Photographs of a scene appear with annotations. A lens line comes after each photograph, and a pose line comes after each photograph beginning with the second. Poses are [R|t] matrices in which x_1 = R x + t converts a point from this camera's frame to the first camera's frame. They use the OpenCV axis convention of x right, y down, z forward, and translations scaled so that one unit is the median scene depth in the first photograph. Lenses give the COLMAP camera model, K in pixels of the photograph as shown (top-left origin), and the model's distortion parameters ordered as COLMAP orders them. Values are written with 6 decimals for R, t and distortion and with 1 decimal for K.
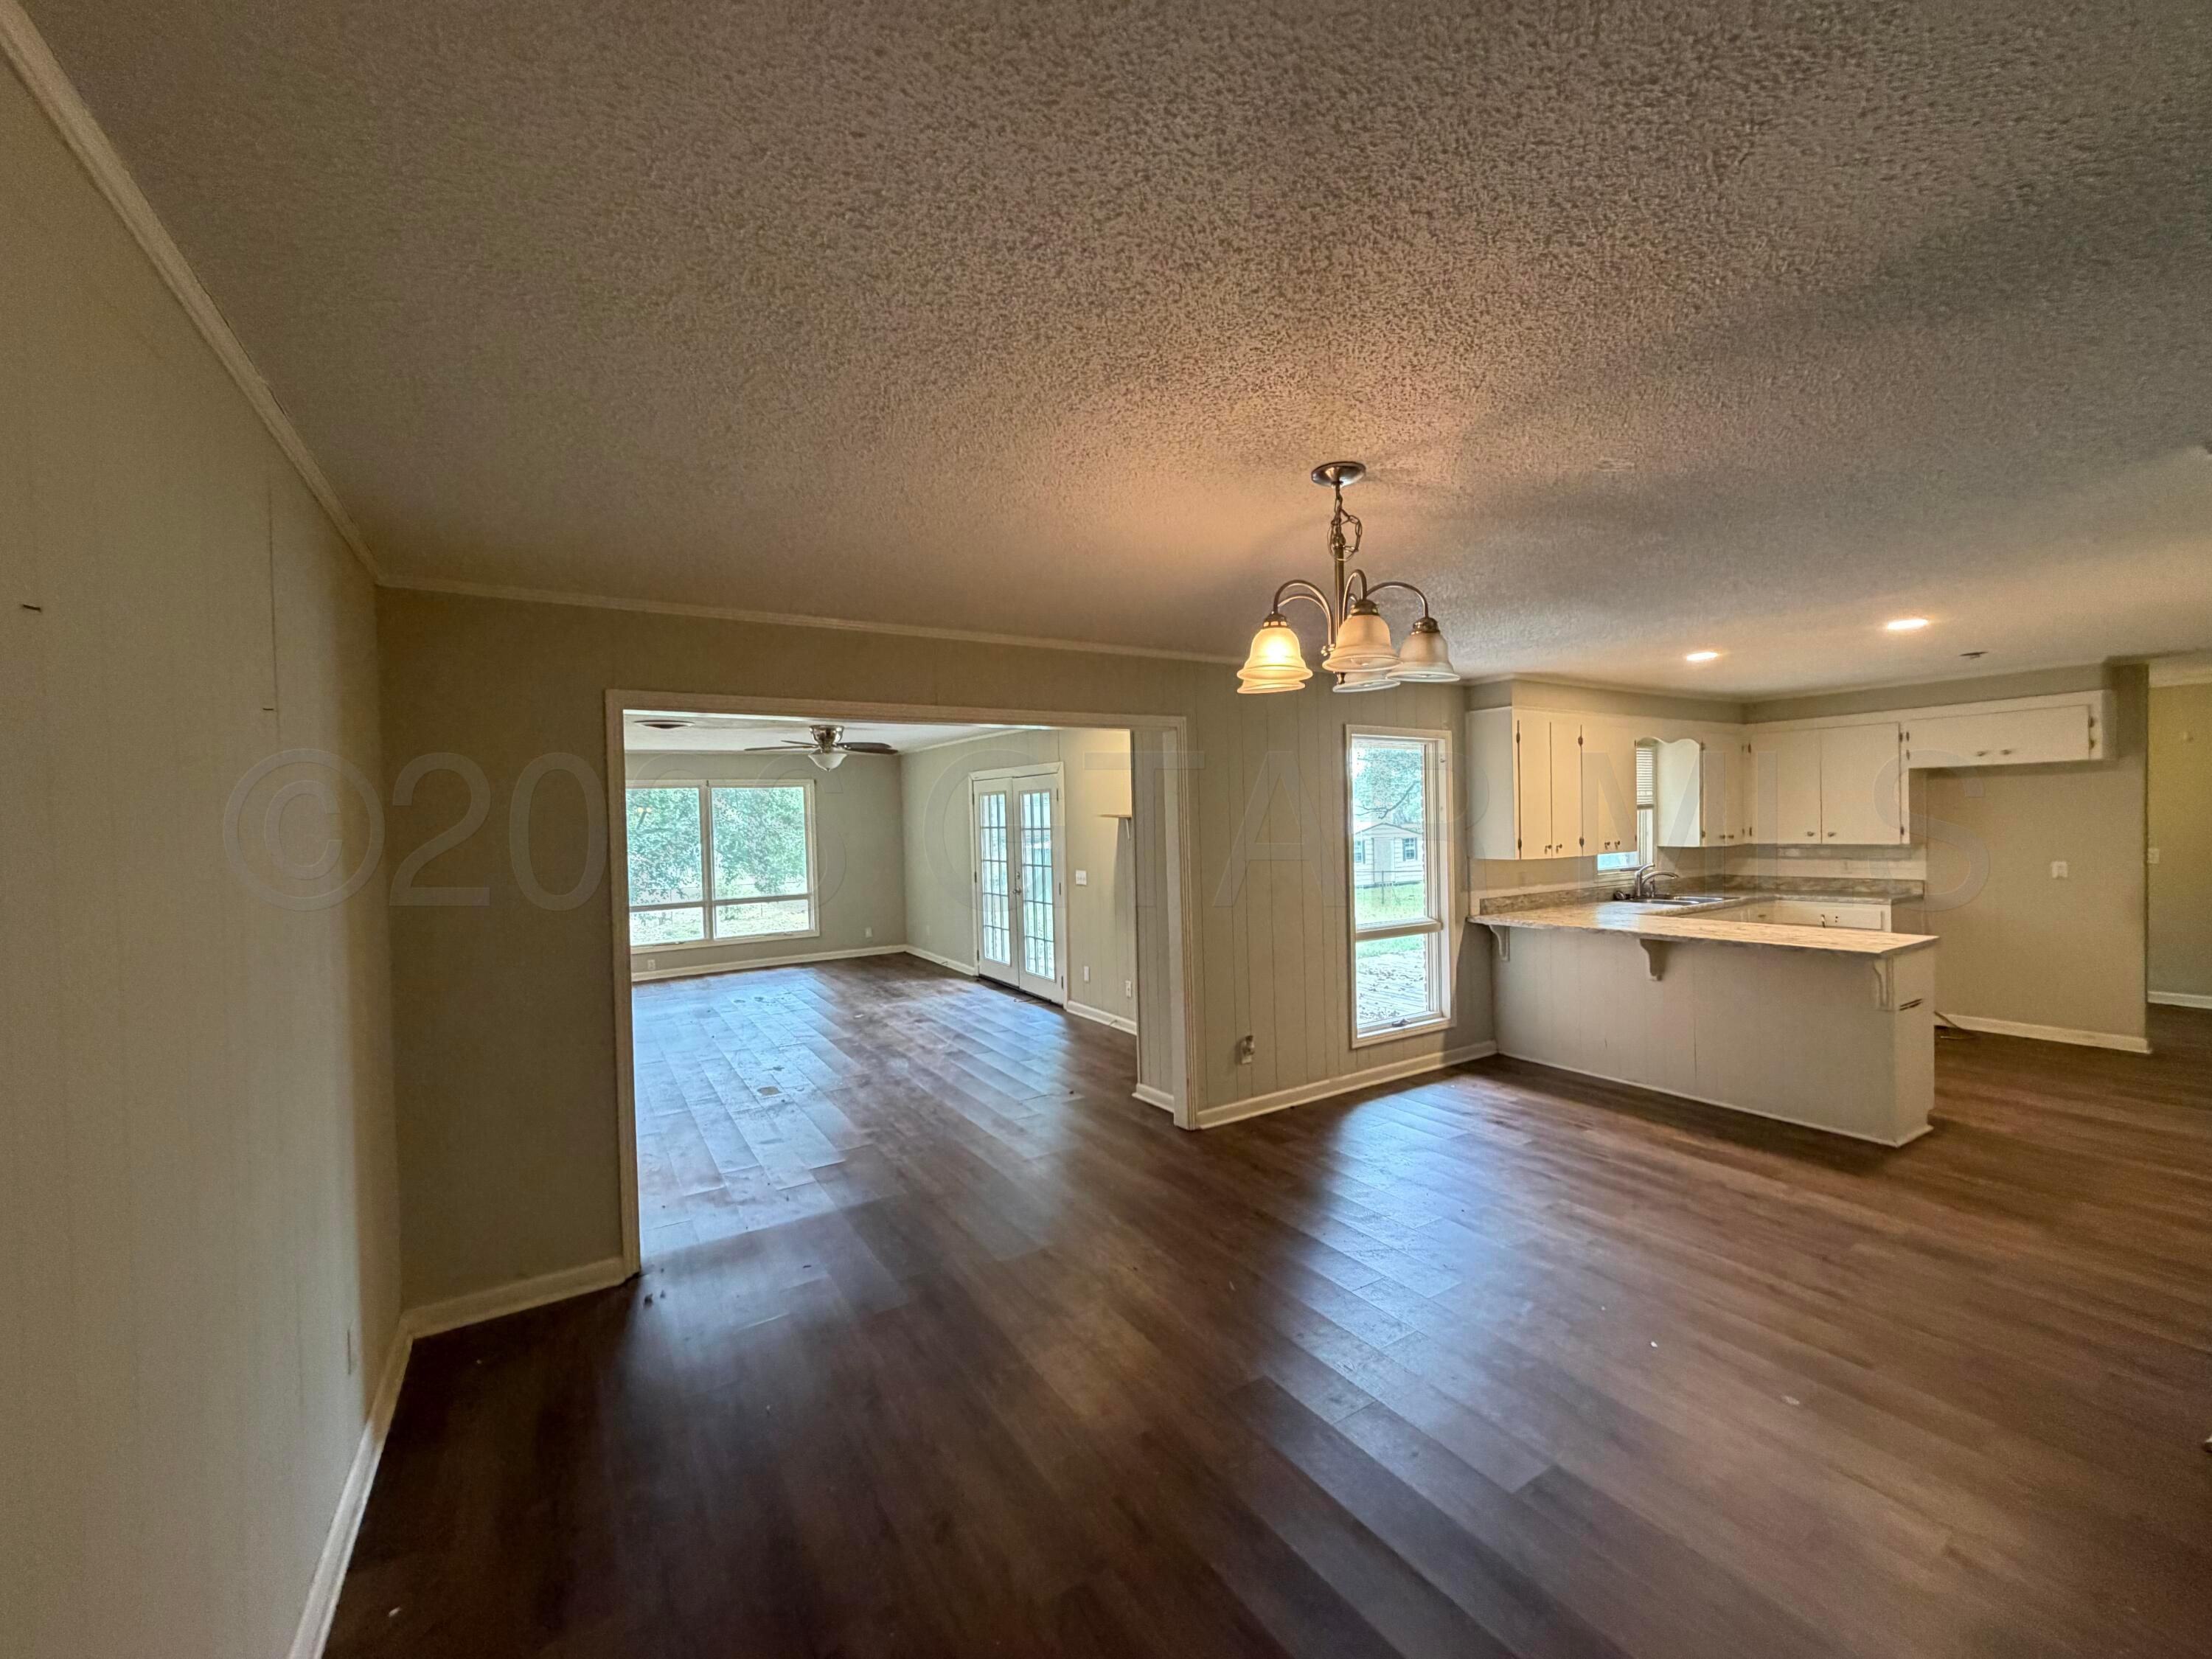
lens RADIAL K [[879.4, 0, 1100.8], [0, 879.4, 828.8], [0, 0, 1]] dist [-0.000019, 0.000106]
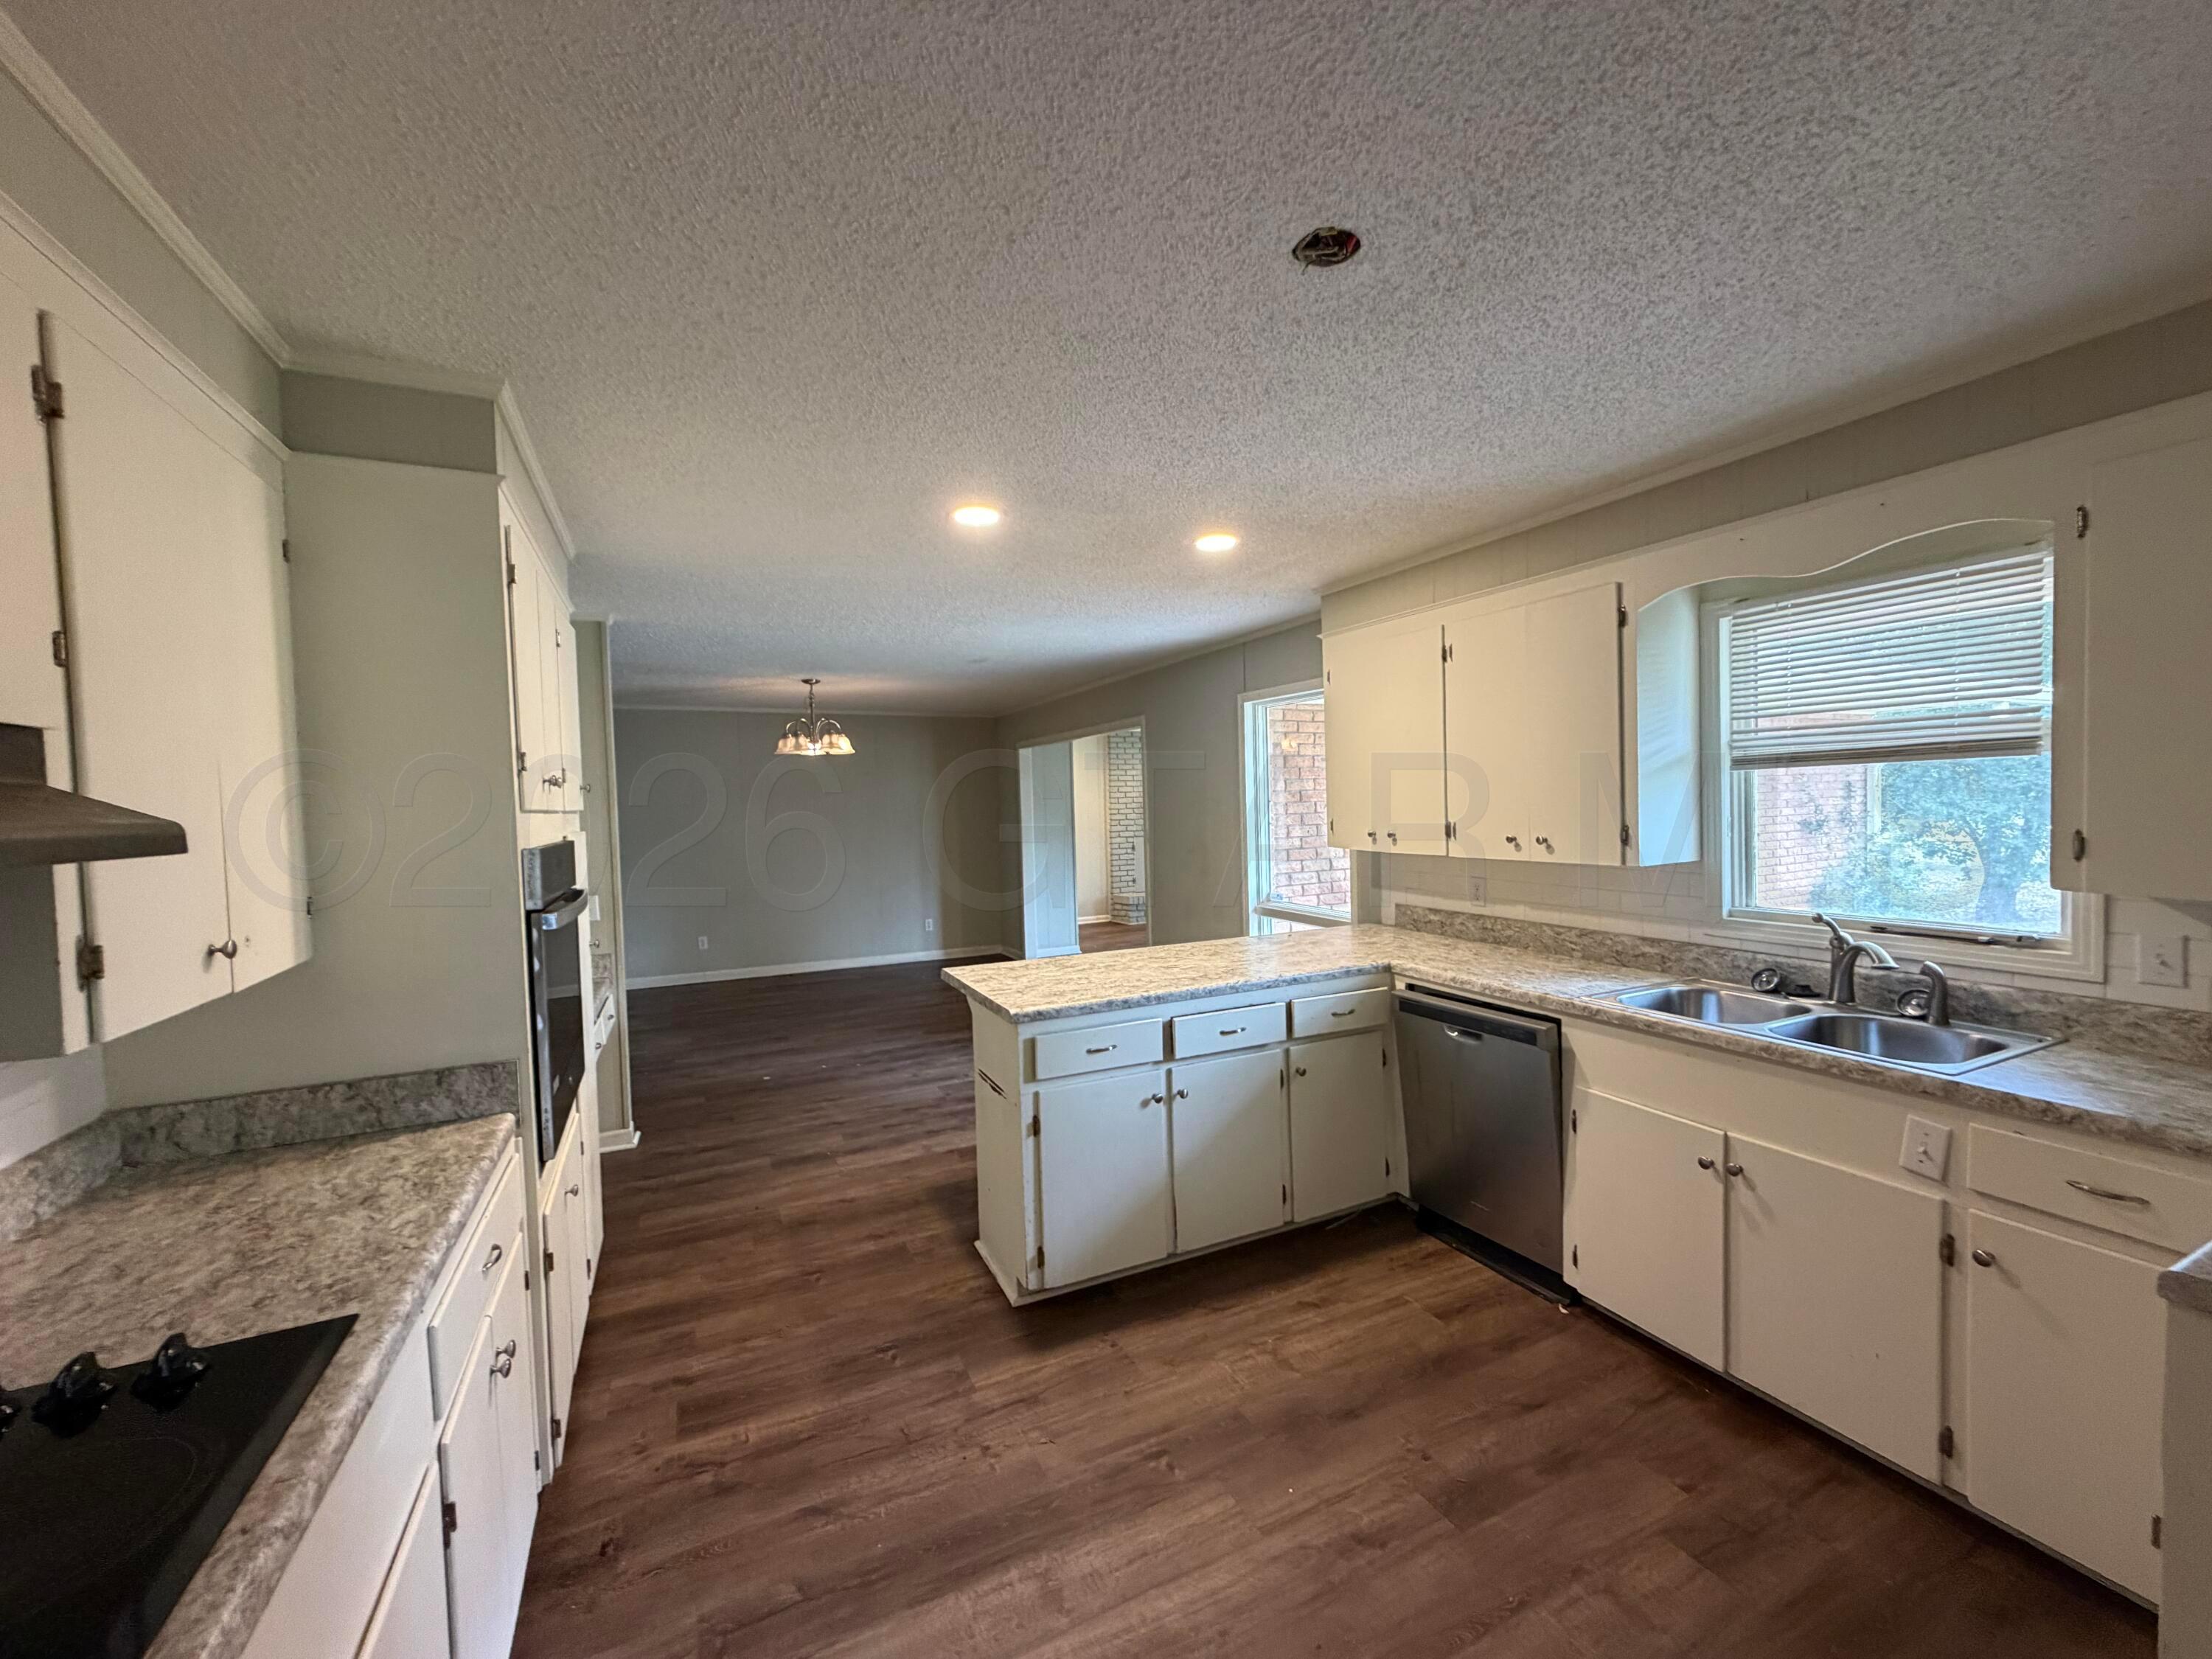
lens RADIAL K [[879.4, 0, 1106.4], [0, 879.4, 833.3], [0, 0, 1]] dist [-0.000019, 0.000106]
pose [[-0.101739, 0.066164, -0.992608, 1.154477], [0.022904, 0.997677, 0.064155, -0.025782], [0.994547, -0.016208, -0.103018, 0.850698]]
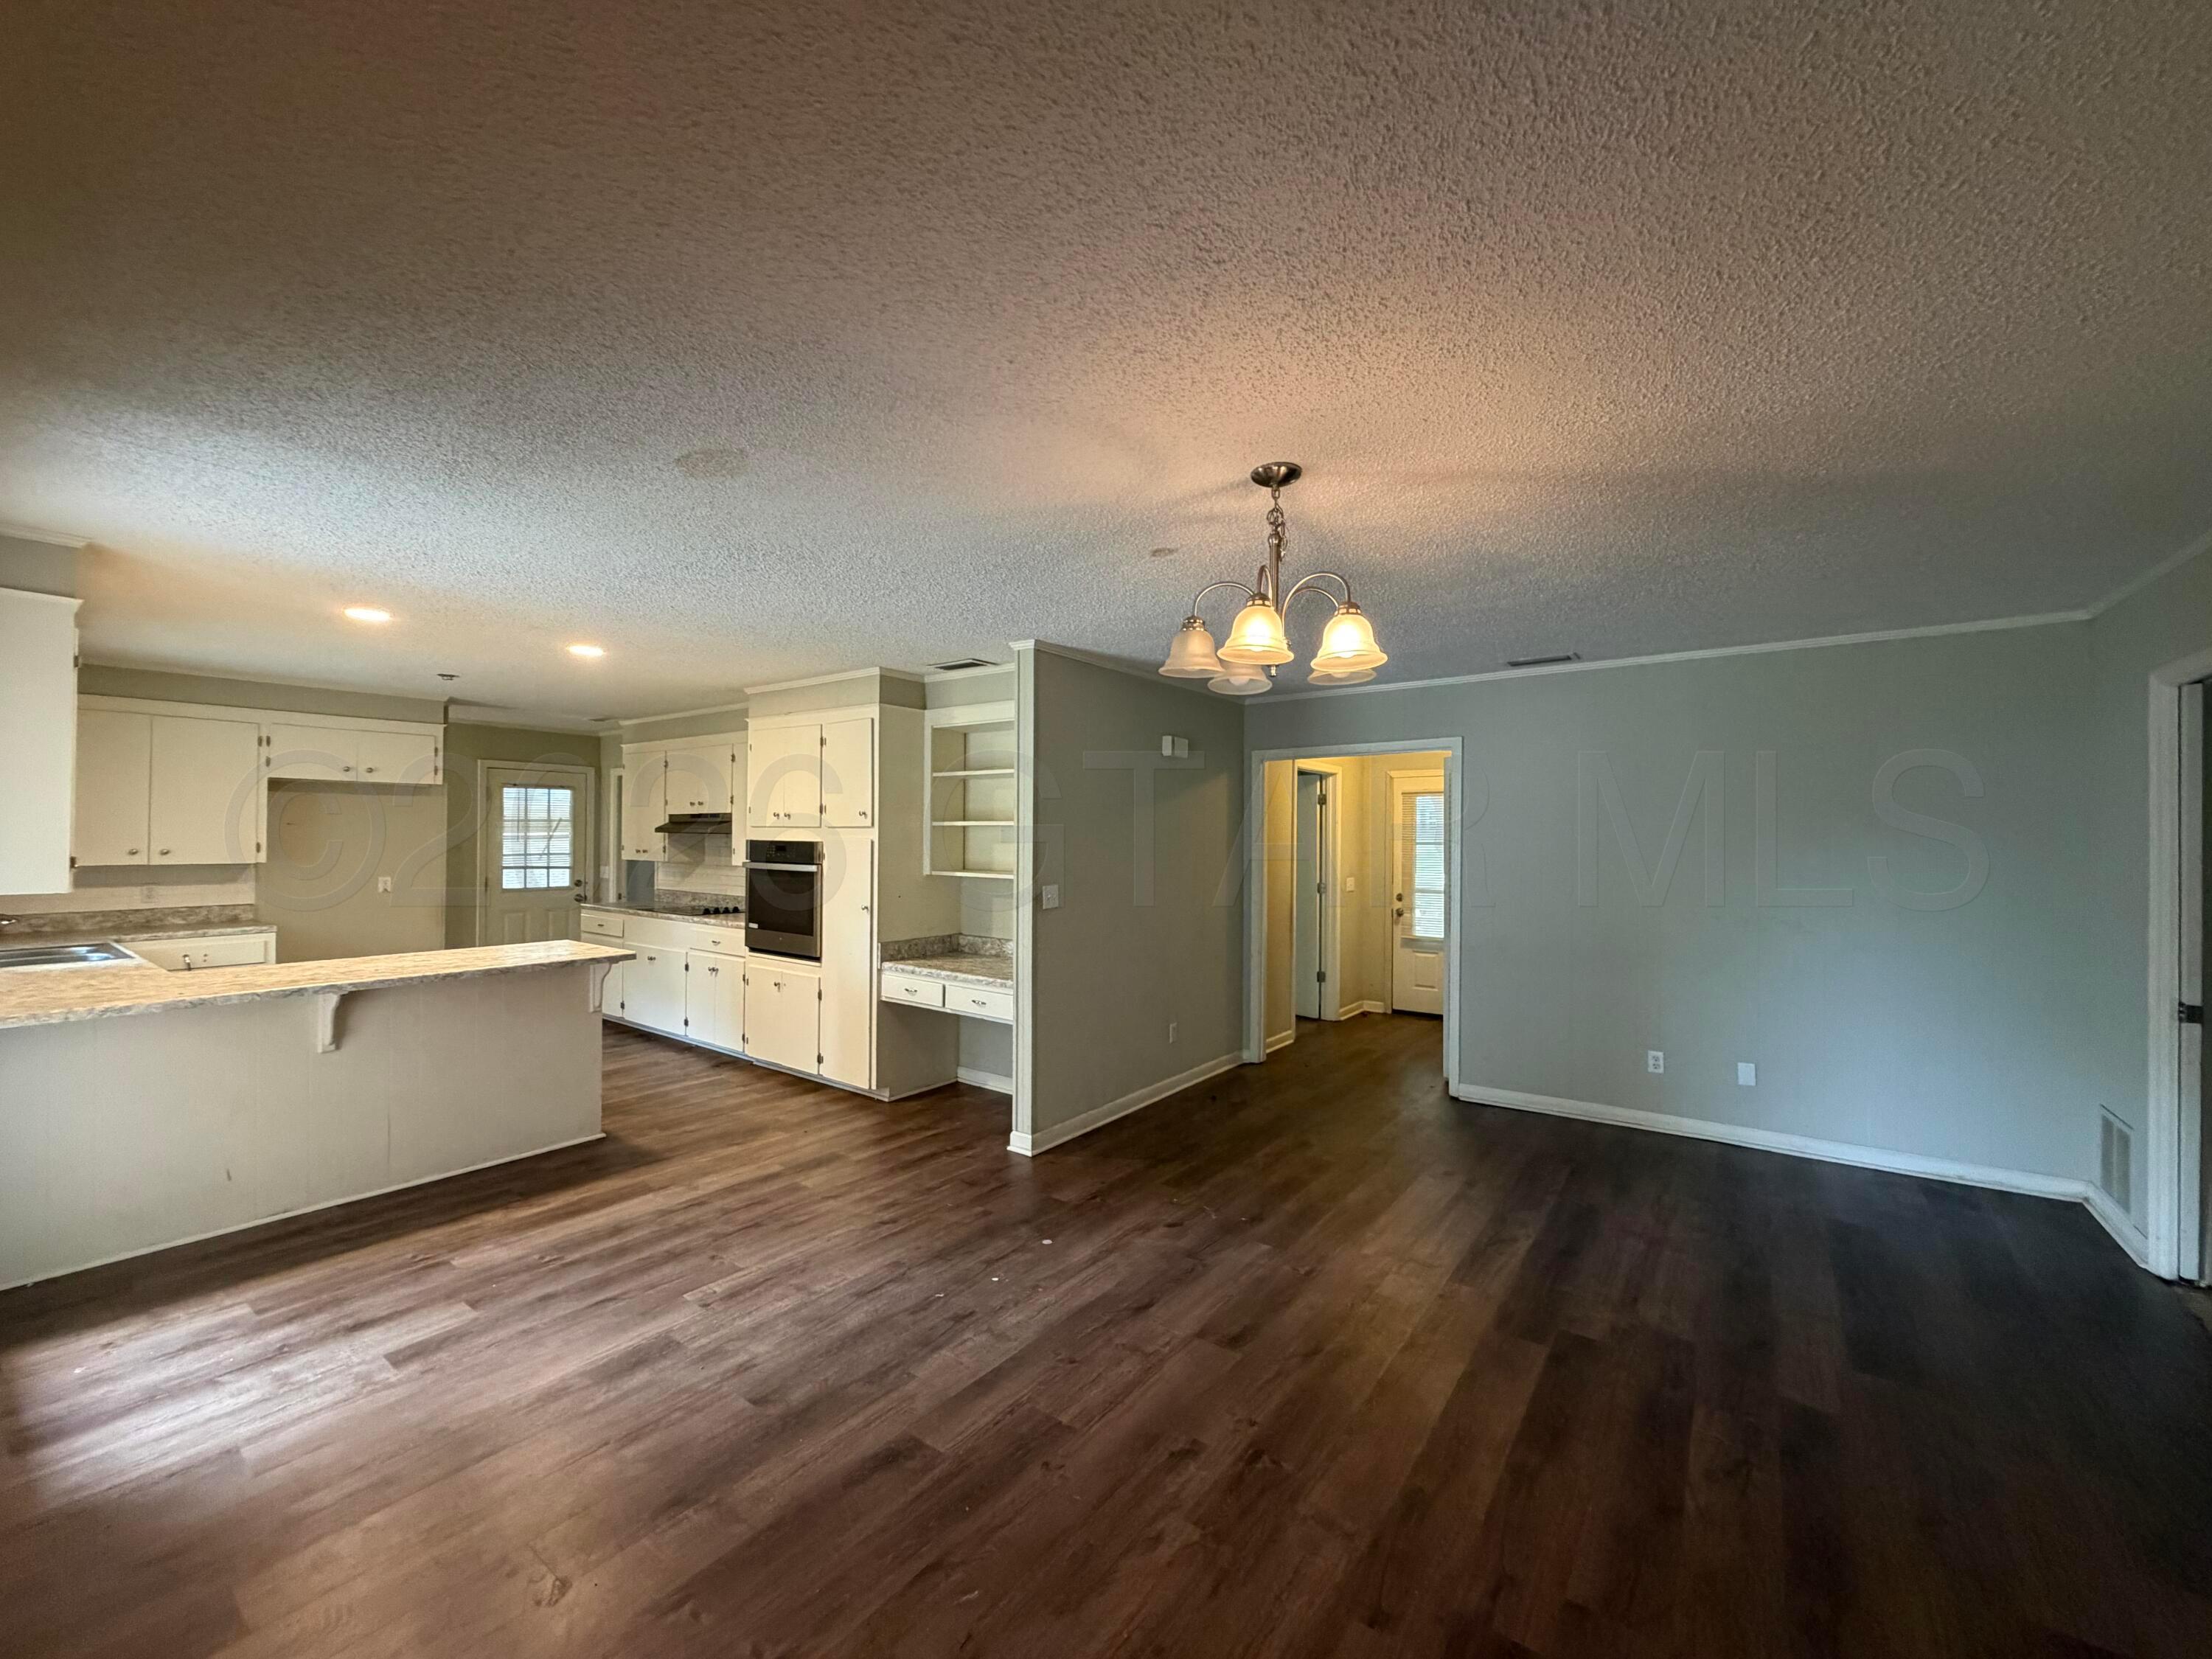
lens RADIAL K [[879.4, 0, 1099.2], [0, 879.4, 833.5], [0, 0, 1]] dist [-0.000019, 0.000106]
pose [[-0.370901, 0.023023, 0.928387, -0.229150], [0.006808, 0.999733, -0.022073, 0.014568], [-0.928648, -0.001867, -0.370959, 0.597164]]
